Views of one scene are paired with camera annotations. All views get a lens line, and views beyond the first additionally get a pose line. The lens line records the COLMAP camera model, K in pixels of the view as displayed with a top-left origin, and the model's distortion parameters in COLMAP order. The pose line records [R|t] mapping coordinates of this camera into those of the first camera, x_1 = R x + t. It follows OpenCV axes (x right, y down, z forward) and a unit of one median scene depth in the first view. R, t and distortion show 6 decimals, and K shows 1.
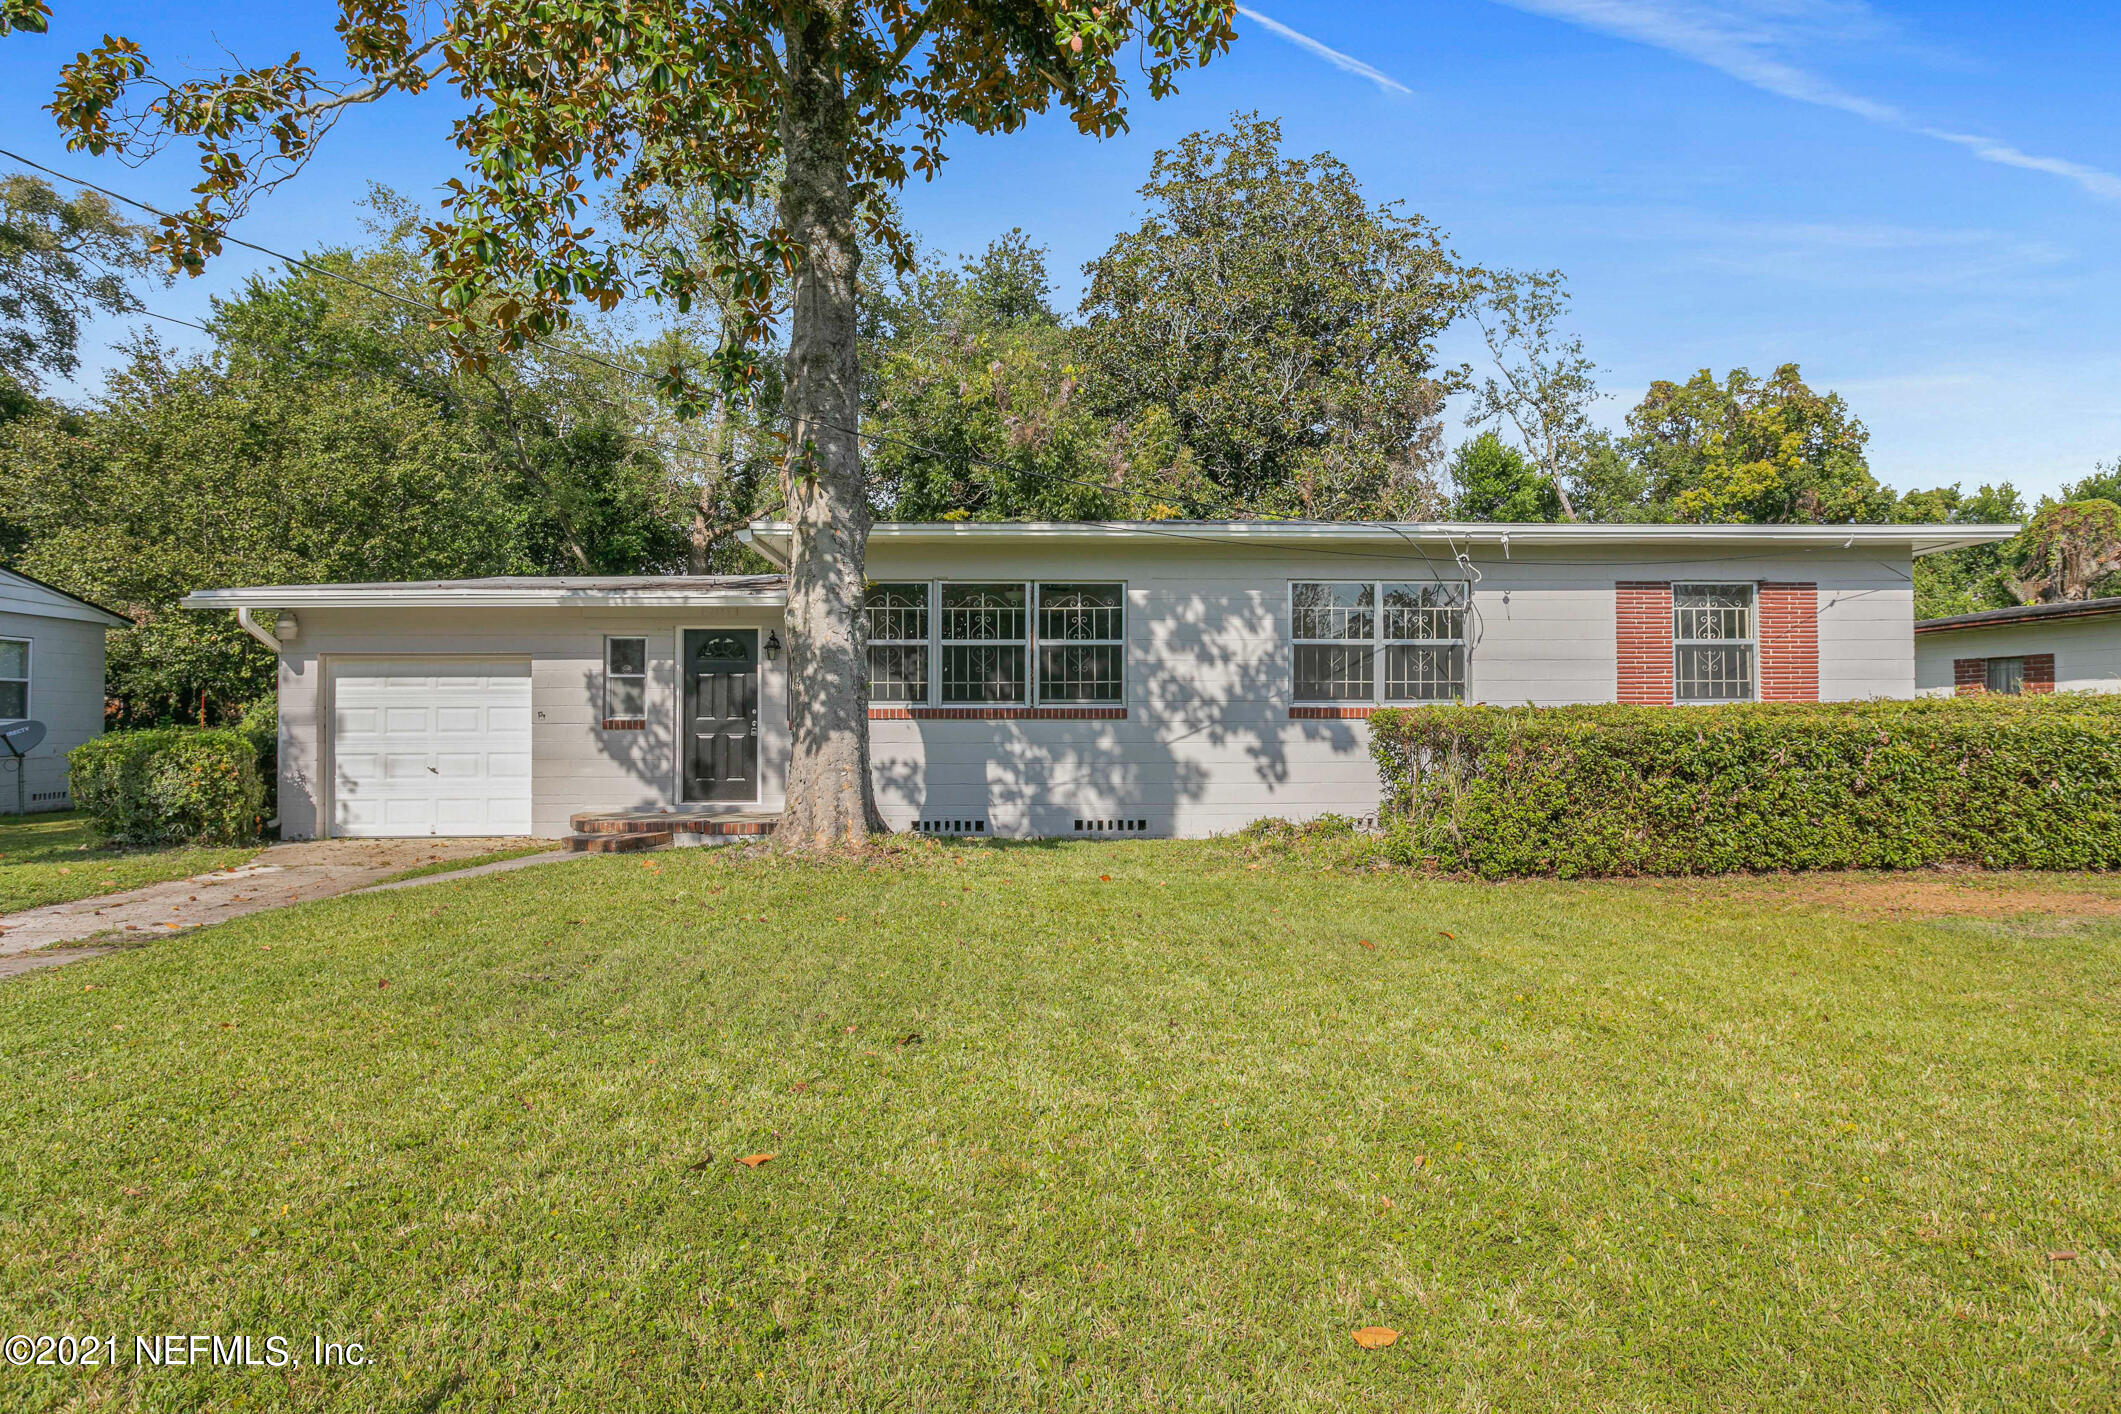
lens RADIAL K [[1328.5, 0, 1048.9], [0, 1328.5, 686.0], [0, 0, 1]] dist [-0.004036, 0.009607]
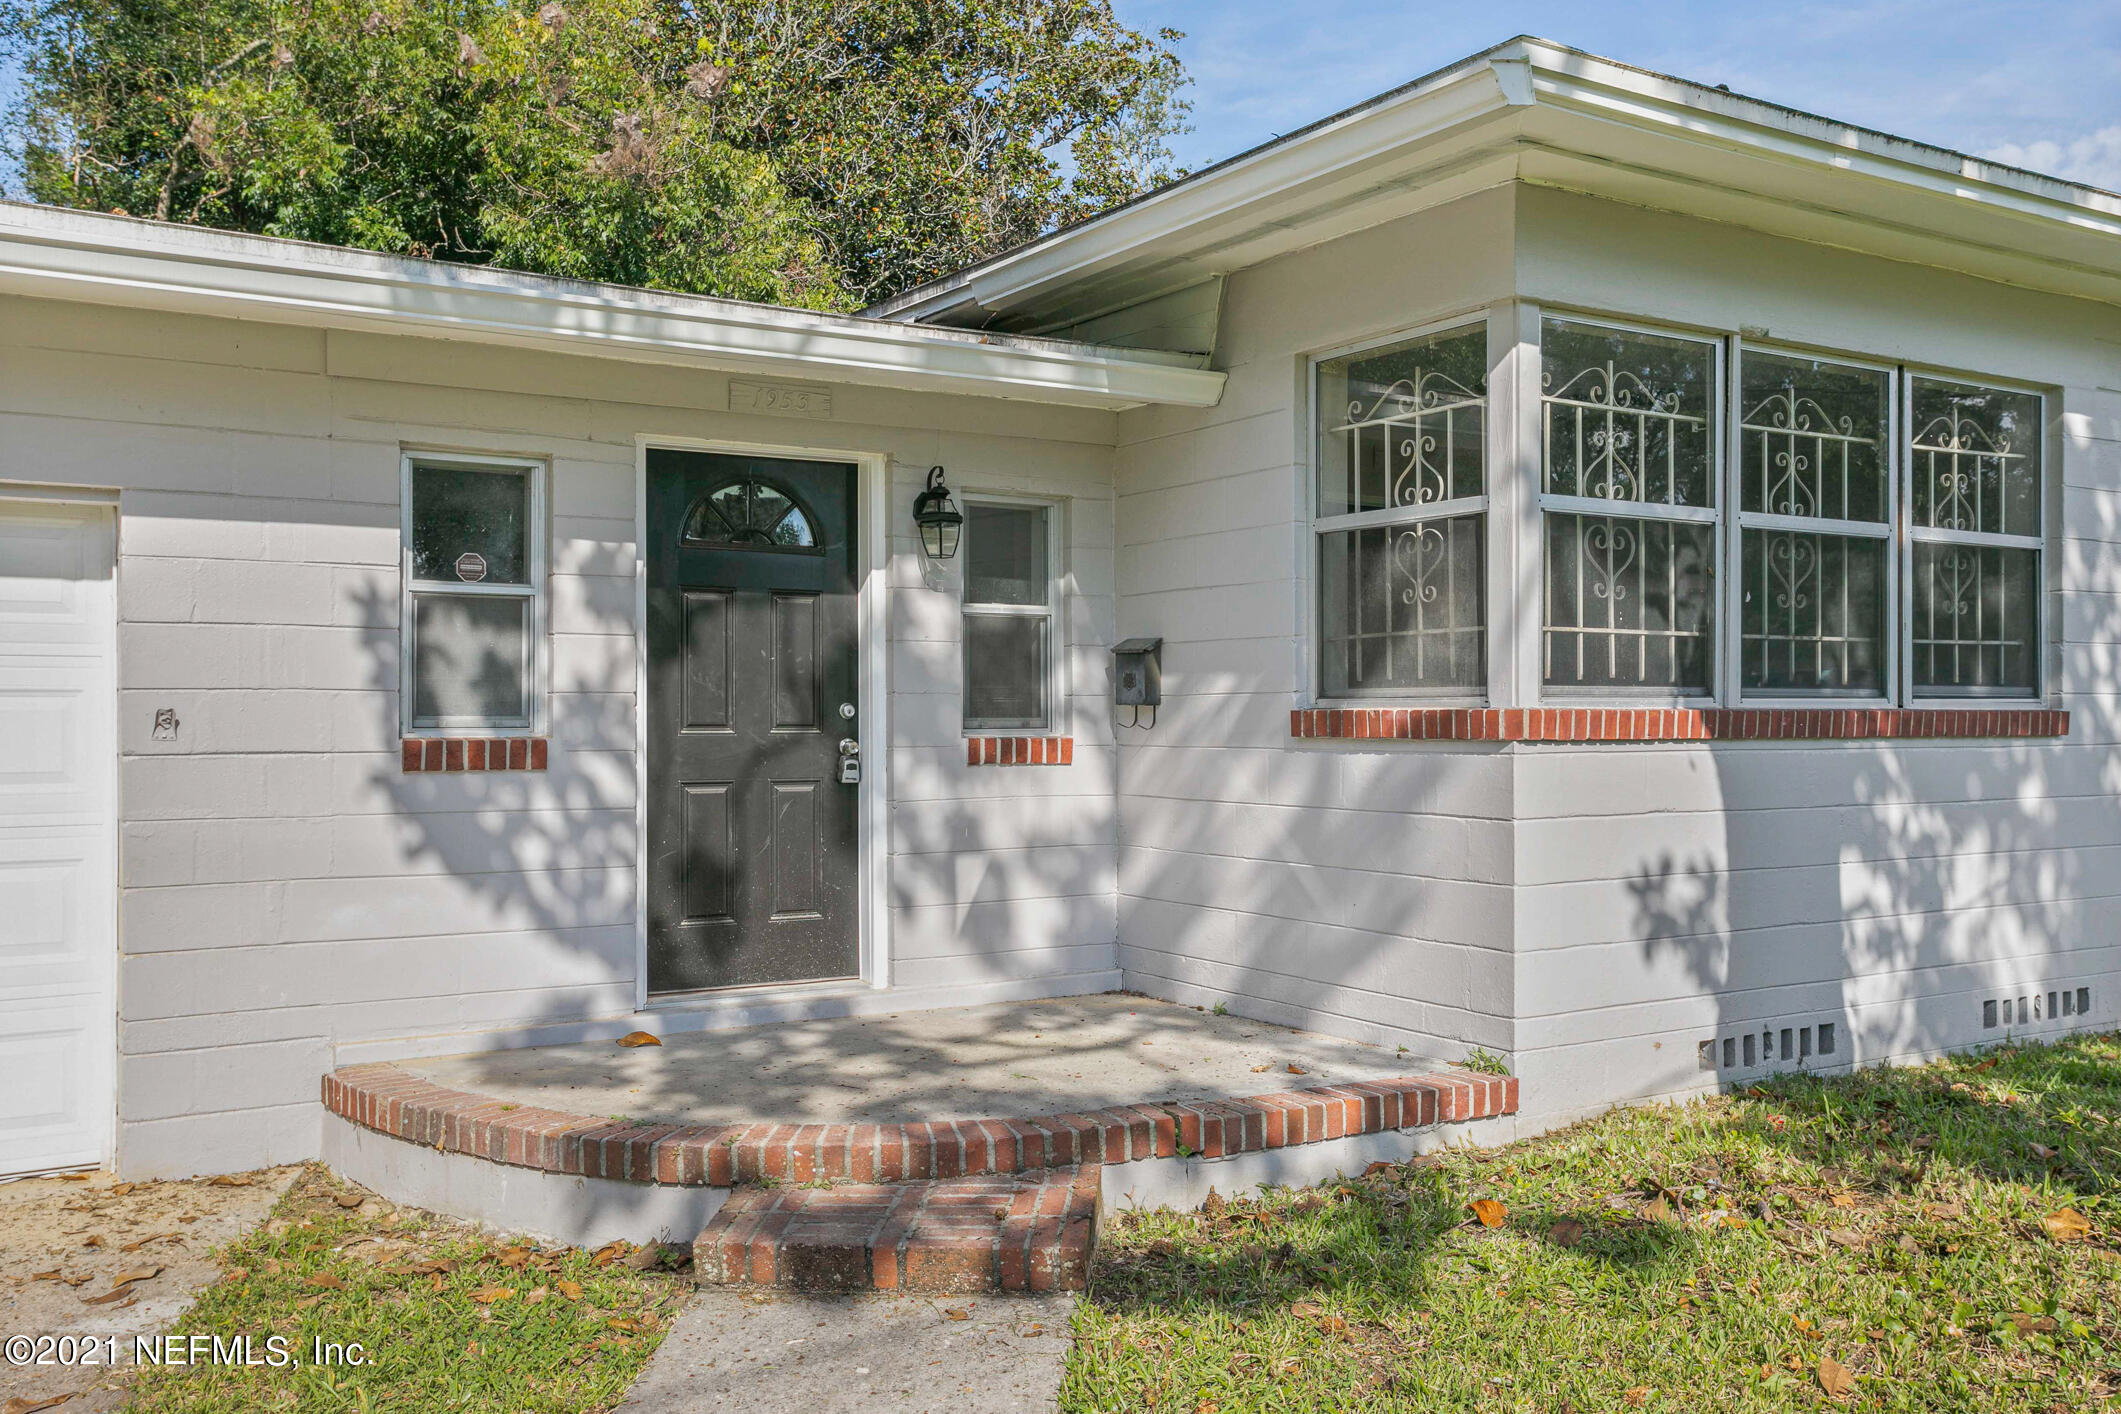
lens RADIAL K [[1807.8, 0, 1104.0], [0, 1807.8, 689.4], [0, 0, 1]] dist [0.014580, 0.005336]
pose [[0.865674, 0.006869, 0.500561, -0.455751], [-0.015254, 0.999804, 0.012659, 0.008785], [-0.500375, -0.018594, 0.865609, 0.659162]]
